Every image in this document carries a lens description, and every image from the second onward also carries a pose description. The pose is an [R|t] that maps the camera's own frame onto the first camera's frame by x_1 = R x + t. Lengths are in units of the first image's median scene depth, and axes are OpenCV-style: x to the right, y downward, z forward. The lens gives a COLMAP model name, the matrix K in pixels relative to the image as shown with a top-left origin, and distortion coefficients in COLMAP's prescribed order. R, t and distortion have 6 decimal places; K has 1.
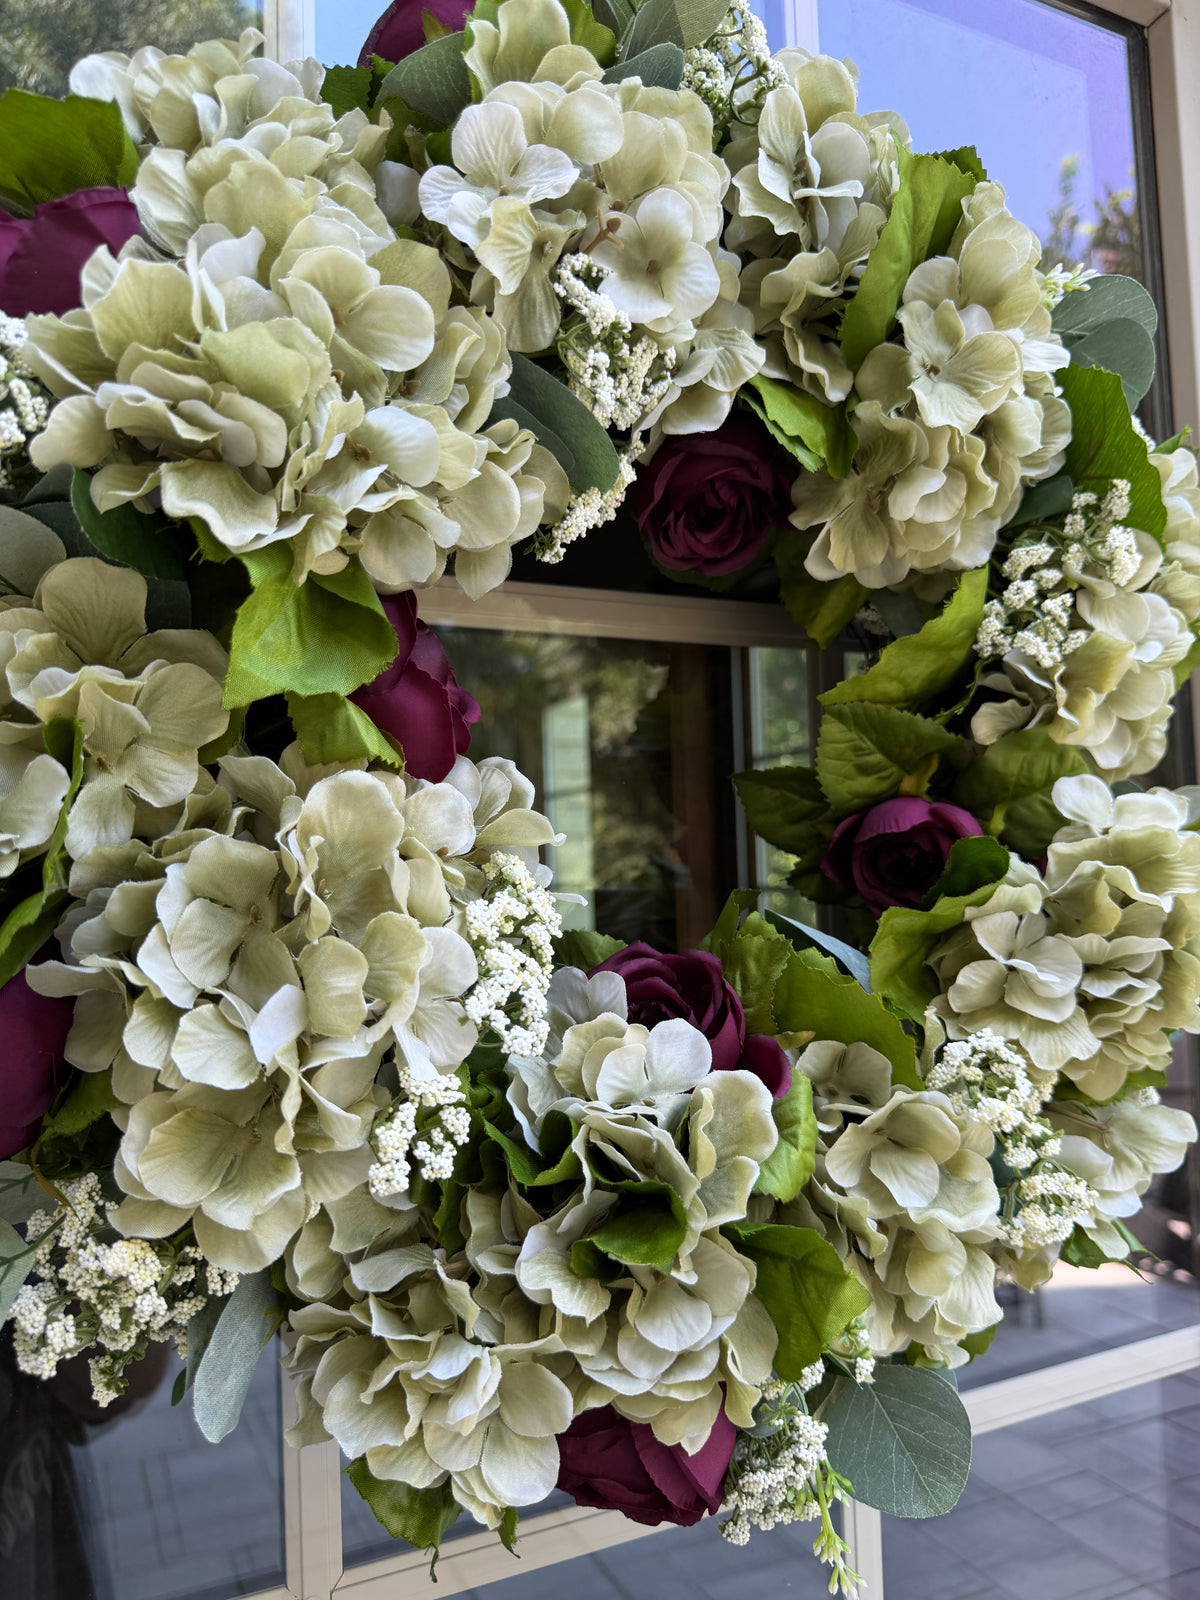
lens RADIAL K [[1182.4, 0, 621.0], [0, 1182.4, 803.1], [0, 0, 1]] dist [0.006705, -0.050267]
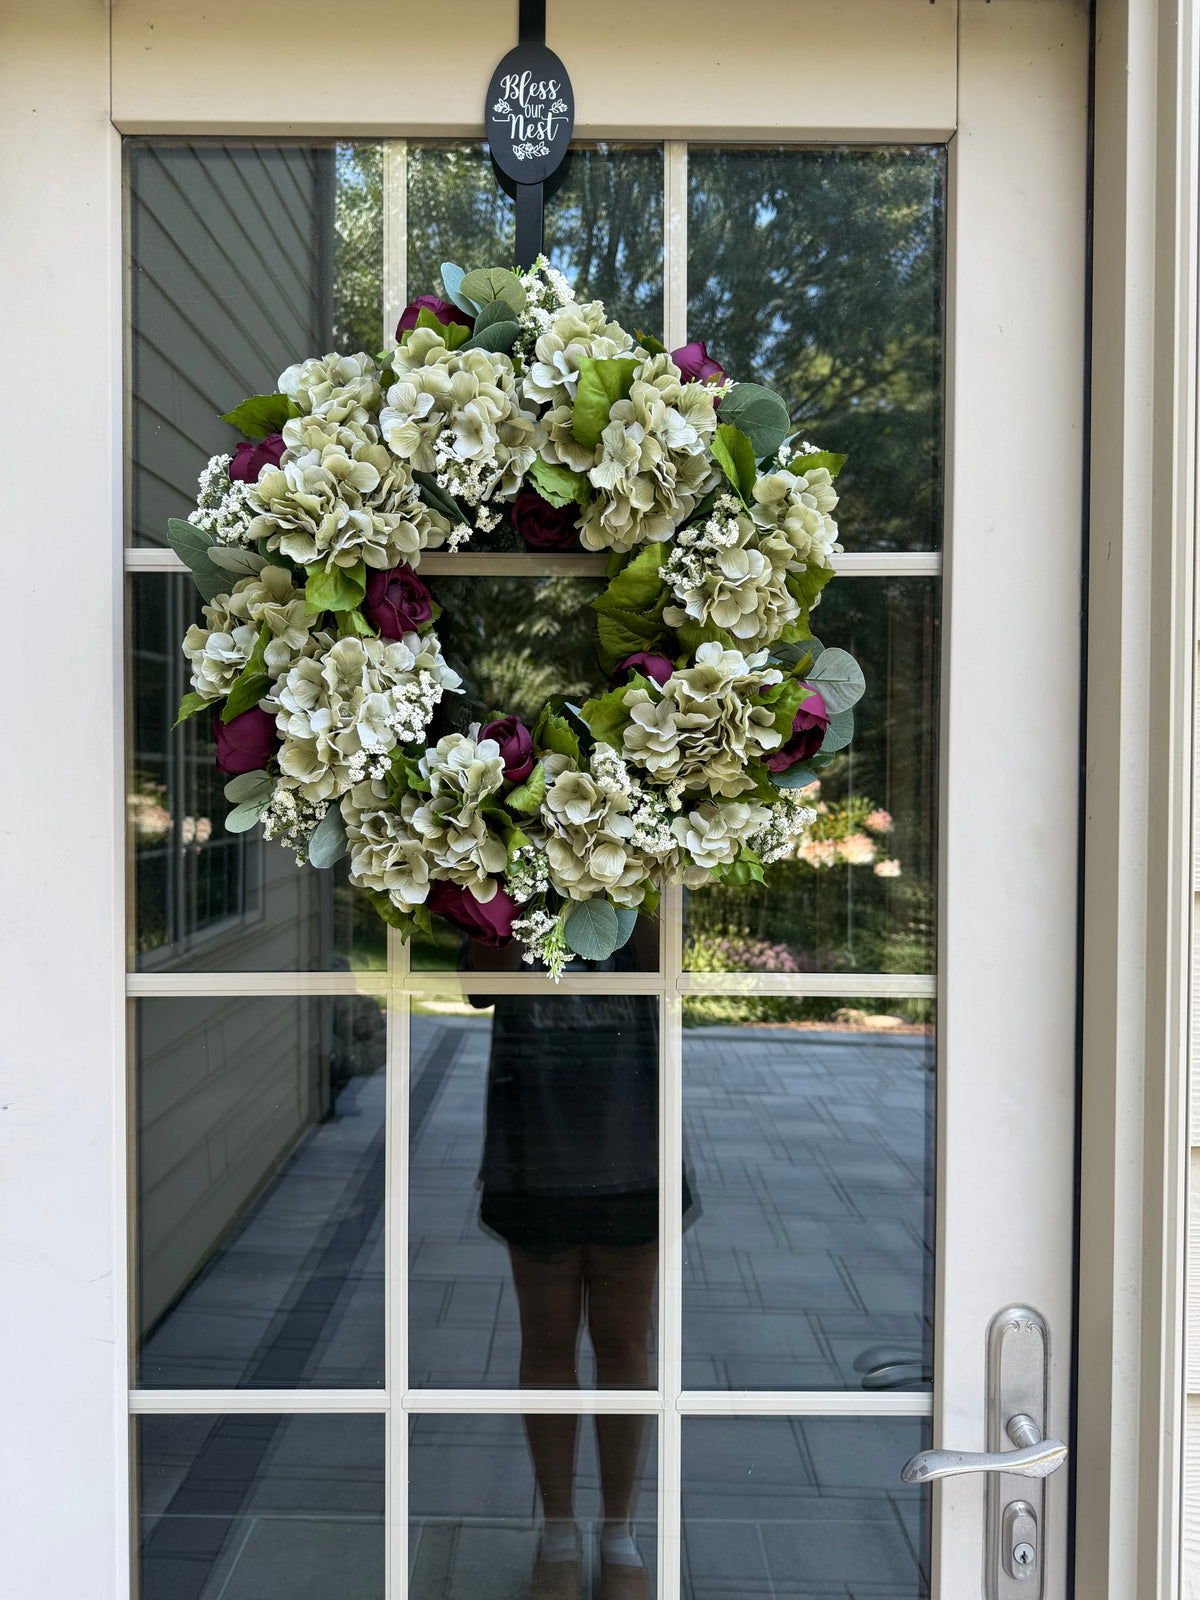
lens RADIAL K [[1182.4, 0, 617.3], [0, 1182.4, 840.7], [0, 0, 1]] dist [0.006705, -0.050267]
pose [[0.907803, 0.065942, -0.414181, 1.301379], [-0.016717, 0.992466, 0.121371, 0.085627], [0.419064, -0.103257, 0.902066, -1.129877]]
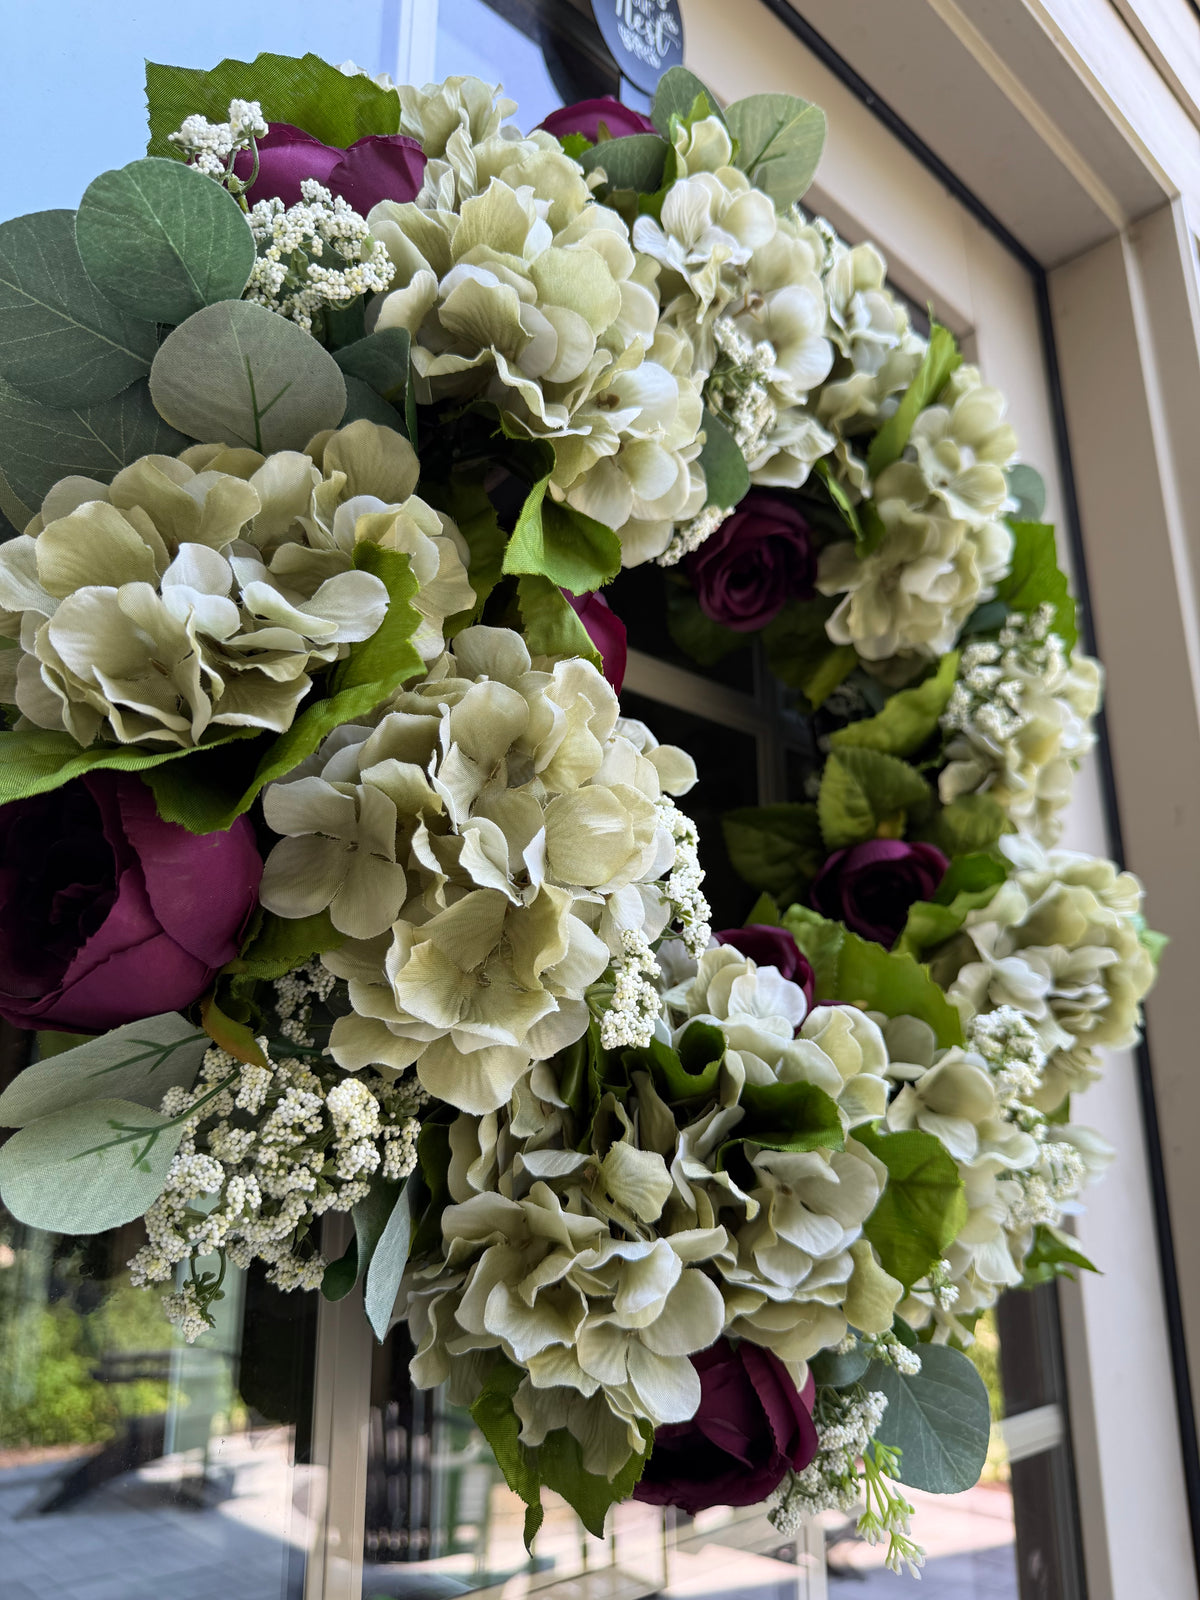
lens RADIAL K [[1182.4, 0, 599.2], [0, 1182.4, 805.3], [0, 0, 1]] dist [0.006705, -0.050267]
pose [[0.952497, 0.118963, 0.280353, -0.409833], [-0.051513, 0.970221, -0.236682, 0.292812], [-0.300161, 0.210997, 0.930260, 0.012696]]
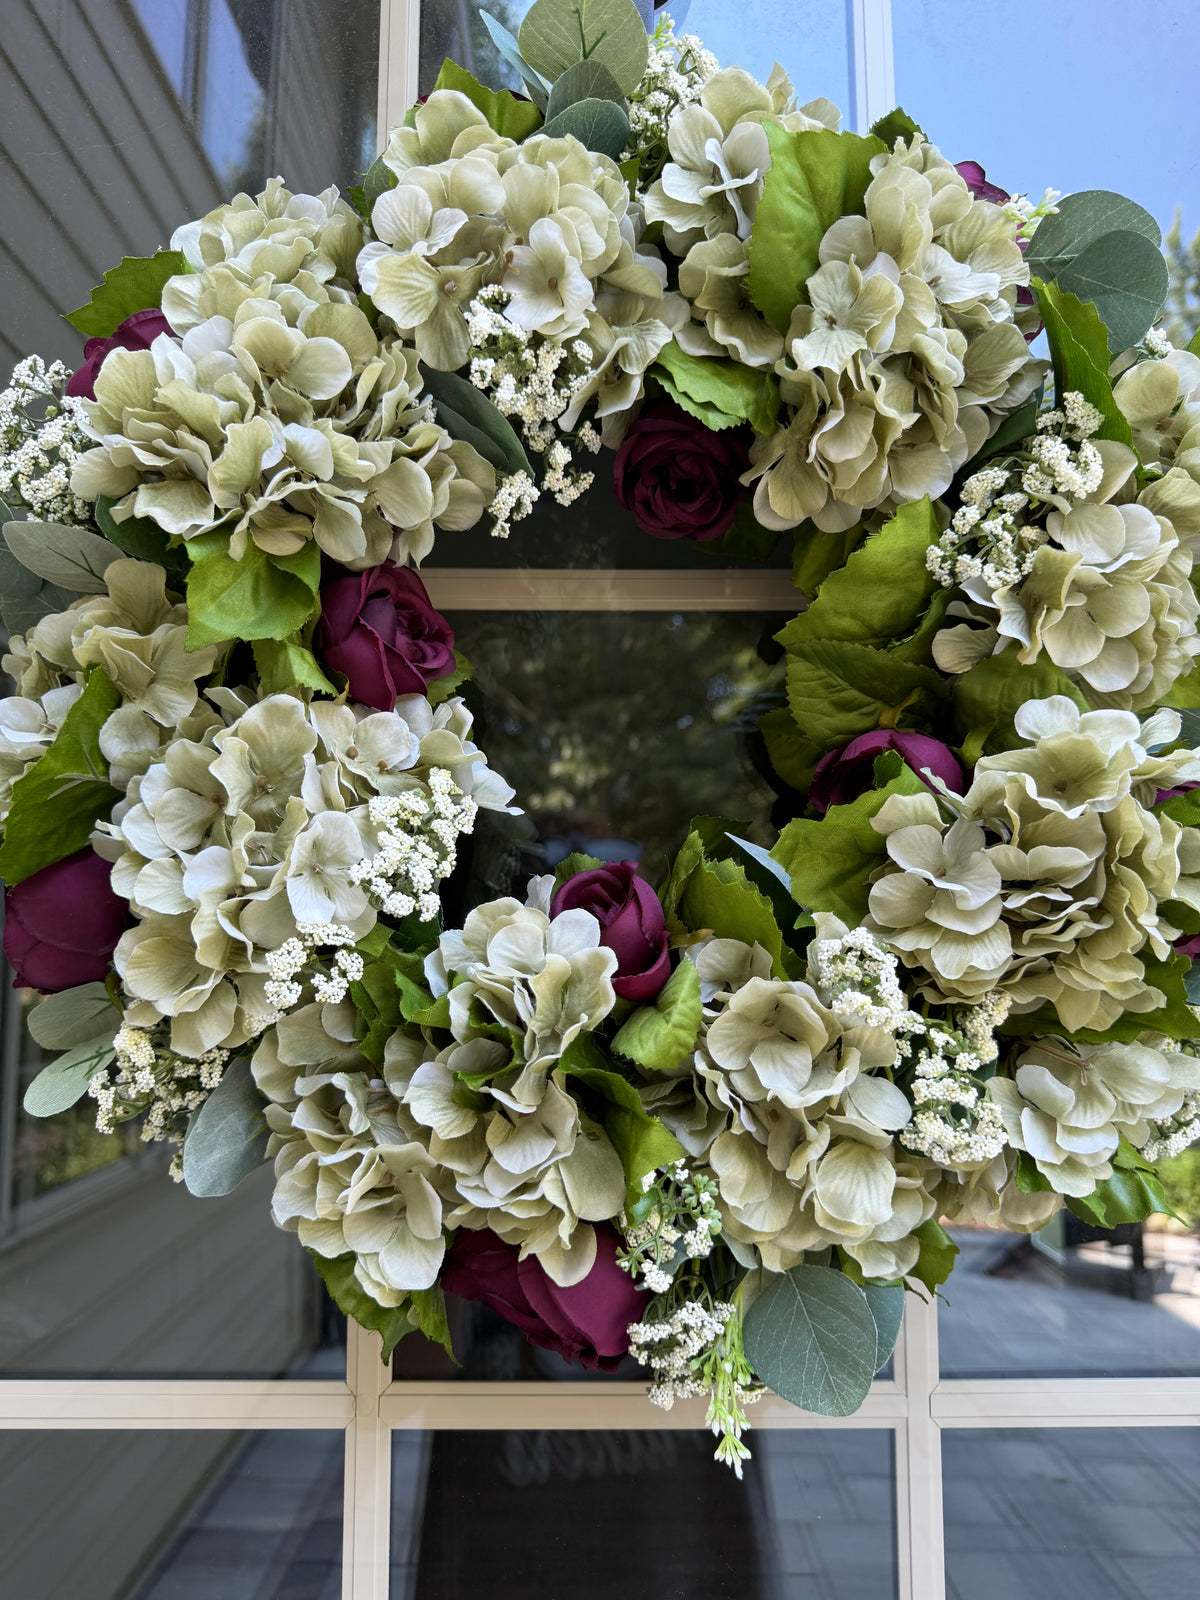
lens RADIAL K [[1182.4, 0, 602.2], [0, 1182.4, 800.4], [0, 0, 1]] dist [0.006705, -0.050267]
pose [[0.900317, -0.024843, -0.434526, 0.556908], [-0.002308, 0.998083, -0.061845, 0.143102], [0.435229, 0.056683, 0.898534, -0.035248]]
